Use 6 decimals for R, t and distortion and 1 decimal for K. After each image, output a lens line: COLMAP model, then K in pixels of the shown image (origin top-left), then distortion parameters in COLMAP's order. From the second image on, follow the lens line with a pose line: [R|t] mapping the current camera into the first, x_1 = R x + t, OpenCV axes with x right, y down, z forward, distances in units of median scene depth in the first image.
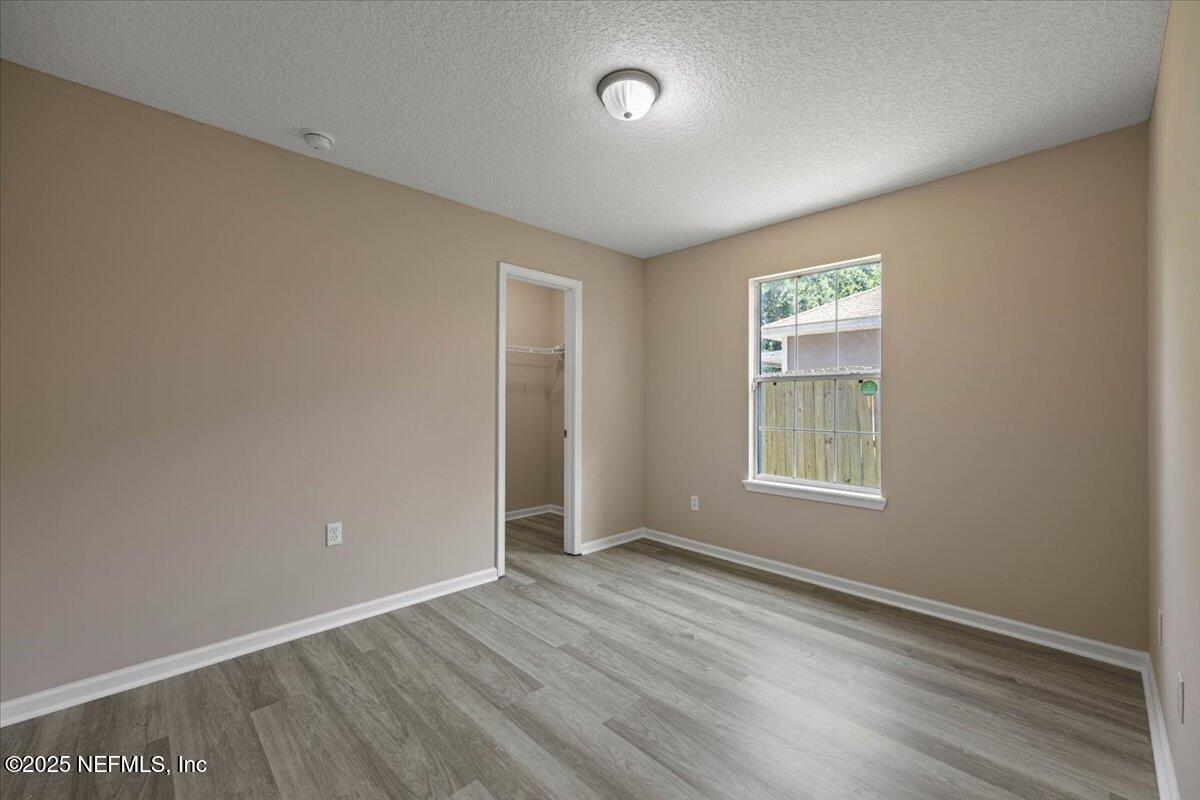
lens RADIAL K [[481.7, 0, 600.3], [0, 481.7, 405.4], [0, 0, 1]] dist [-0.002945, -0.000126]
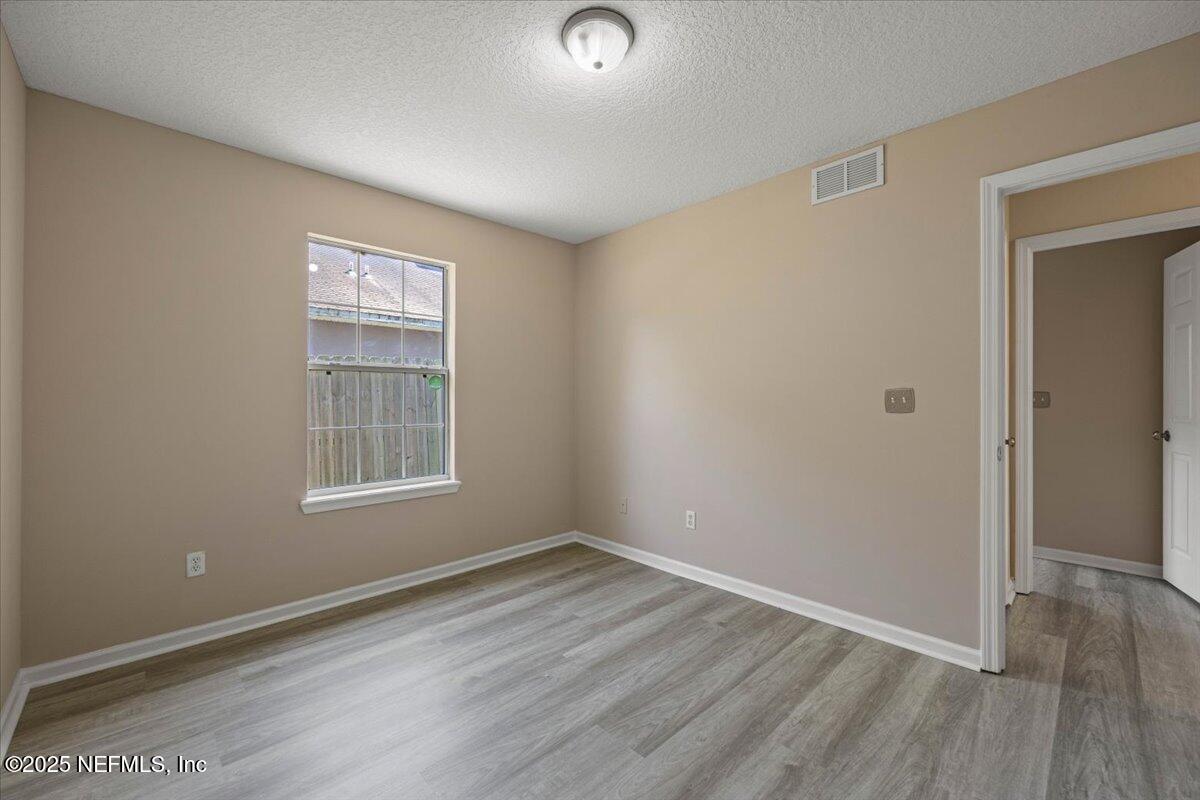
lens RADIAL K [[478.2, 0, 600.0], [0, 478.2, 400.0], [0, 0, 1]] dist [-0.000731, -0.000042]
pose [[-0.003812, -0.001091, 0.999992, -0.523797], [0.006169, 0.999980, 0.001114, 0.001694], [-0.999974, 0.006173, -0.003806, 0.648708]]
